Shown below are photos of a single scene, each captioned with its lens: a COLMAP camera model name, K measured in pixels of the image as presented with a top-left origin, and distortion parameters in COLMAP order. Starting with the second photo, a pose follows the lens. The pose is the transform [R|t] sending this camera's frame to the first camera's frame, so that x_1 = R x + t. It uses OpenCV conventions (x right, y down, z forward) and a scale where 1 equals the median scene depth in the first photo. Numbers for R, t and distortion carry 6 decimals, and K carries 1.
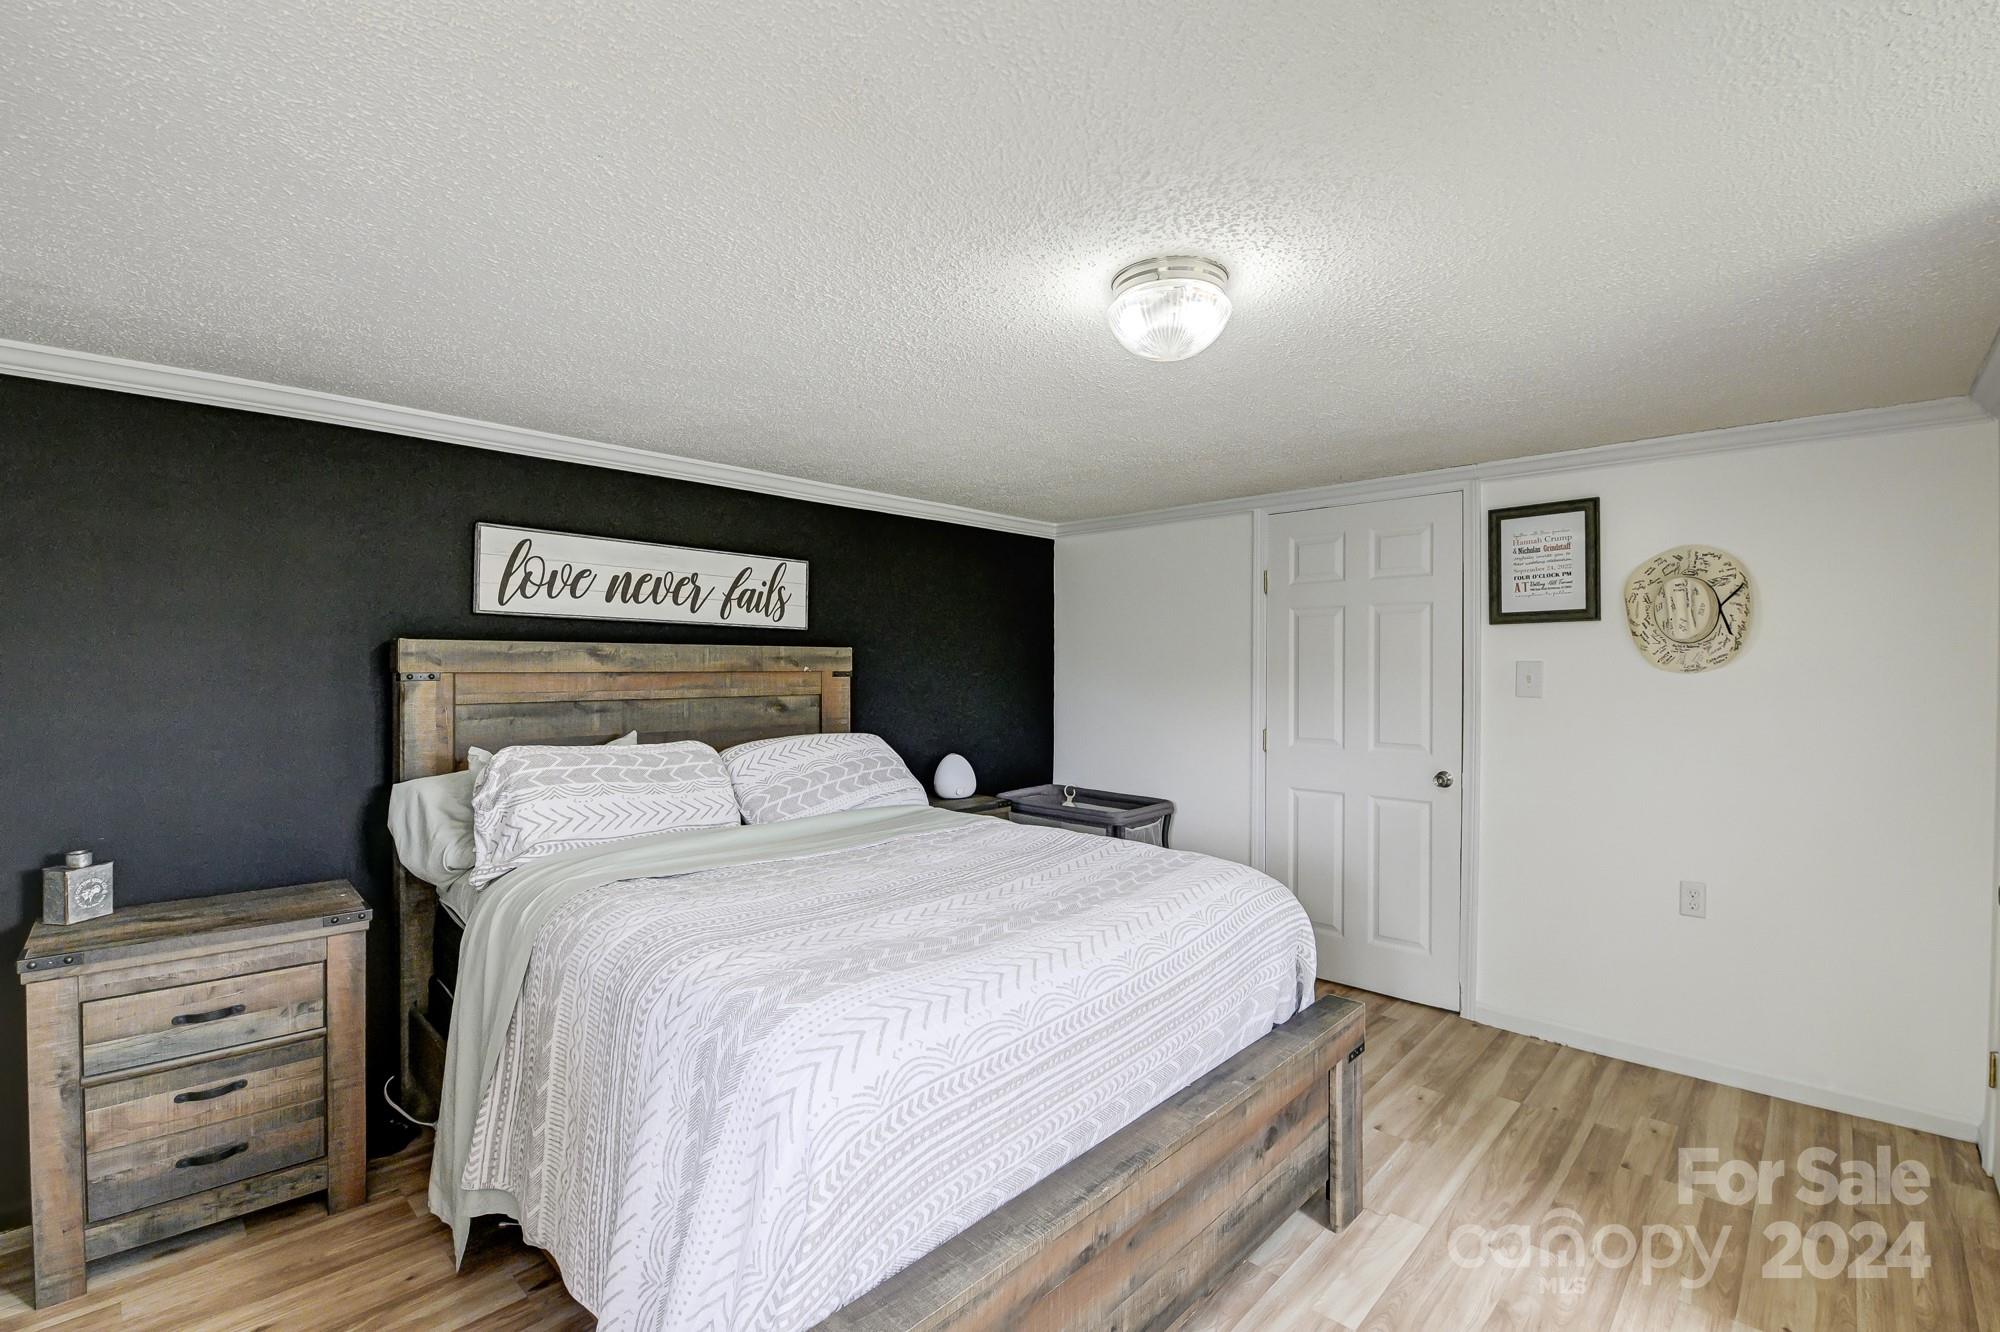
lens RADIAL K [[878.9, 0, 1009.5], [0, 878.9, 666.4], [0, 0, 1]] dist [-0.001485, -0.011036]
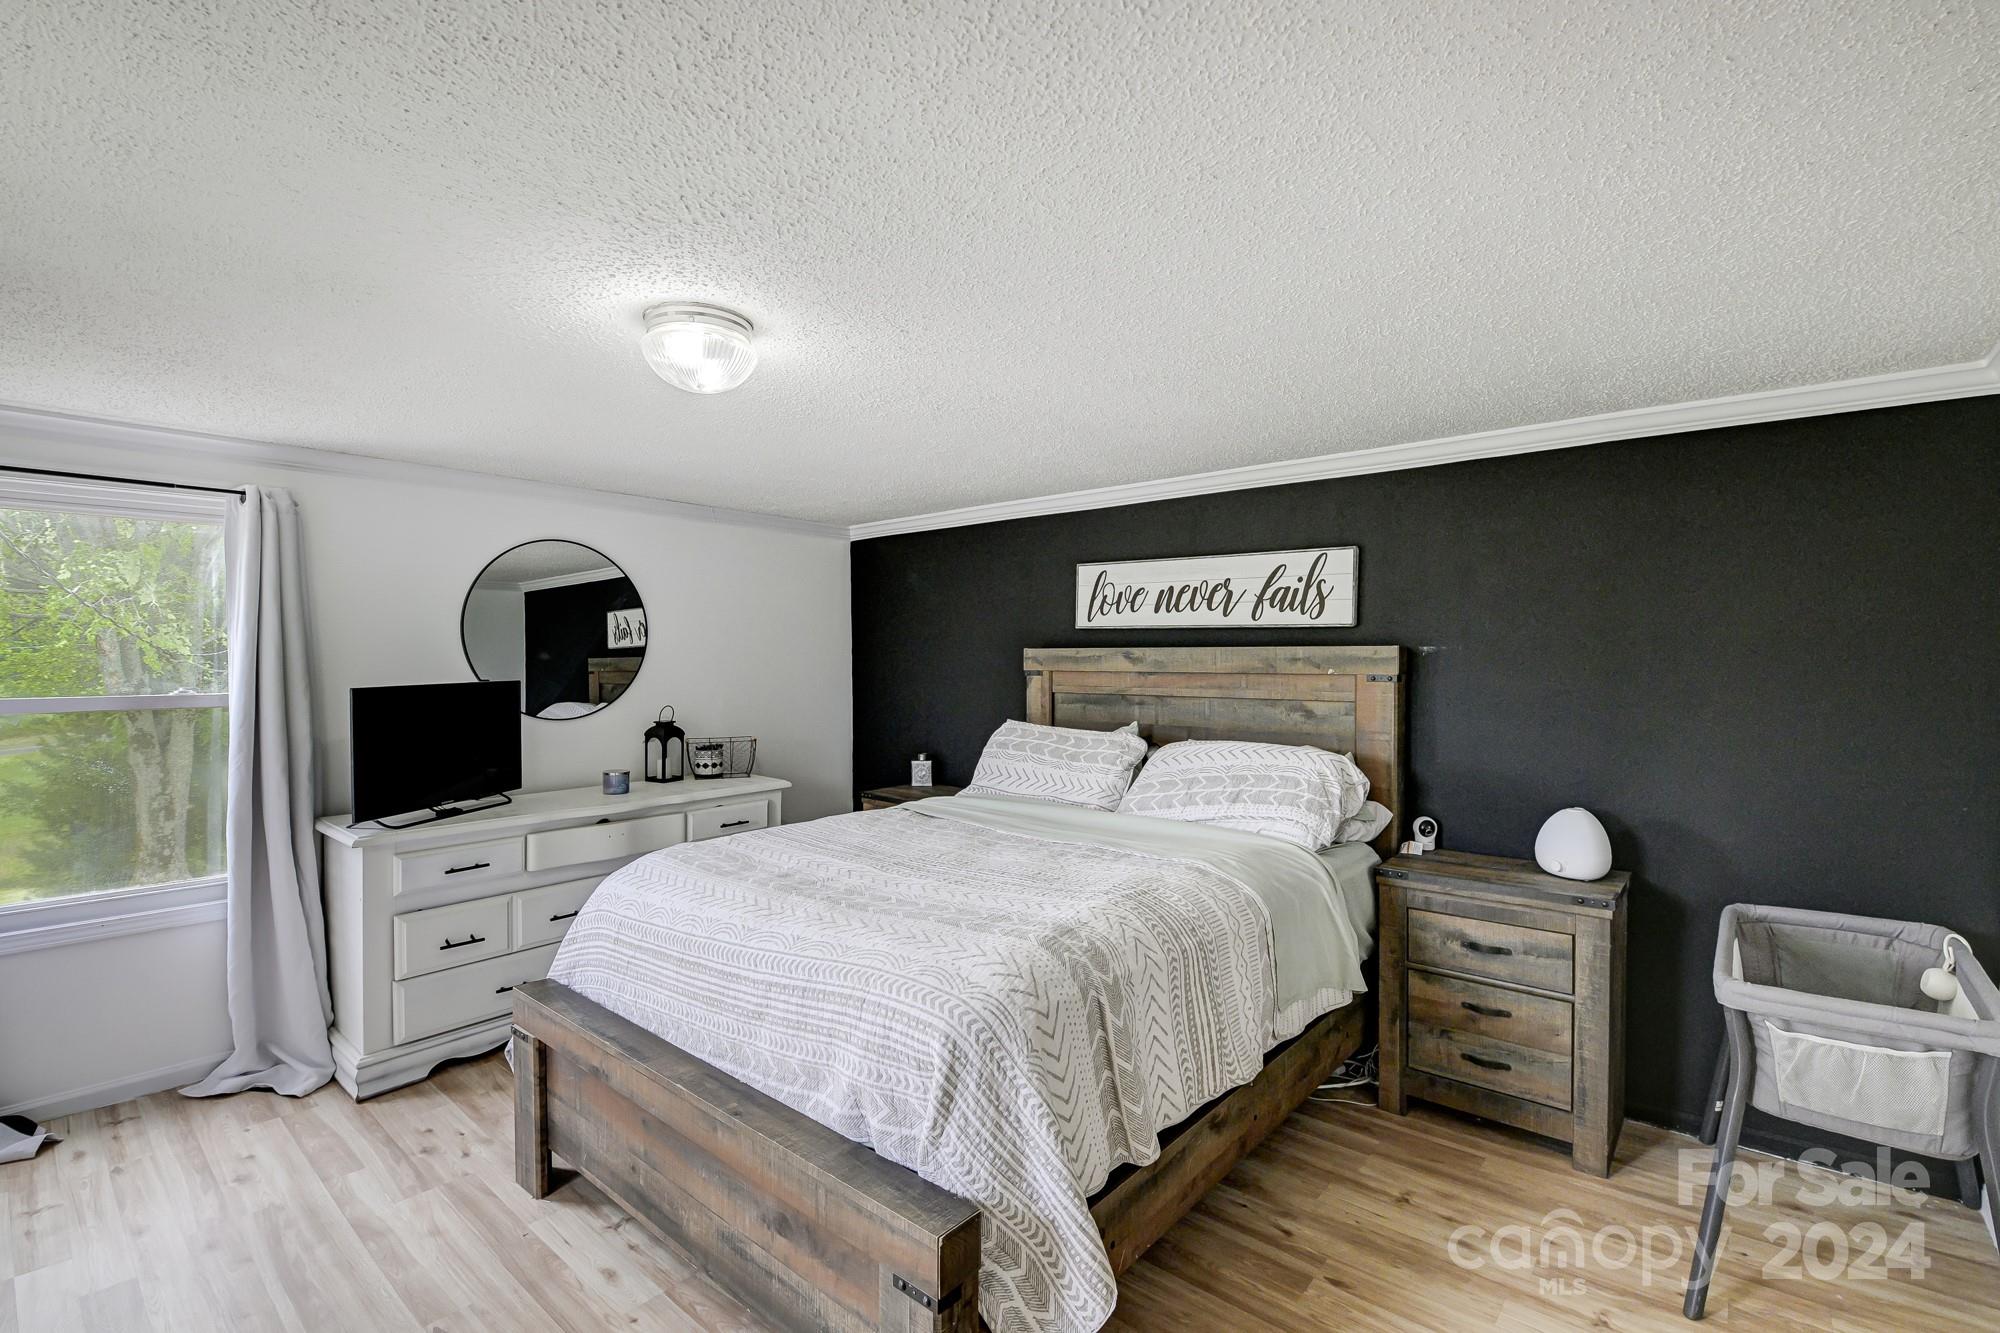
lens RADIAL K [[878.9, 0, 1009.5], [0, 878.9, 666.9], [0, 0, 1]] dist [-0.001485, -0.011036]
pose [[0.061125, 0.006169, -0.998111, 0.676954], [-0.004929, 0.999971, 0.005878, -0.005888], [0.998118, 0.004560, 0.061154, 0.683026]]
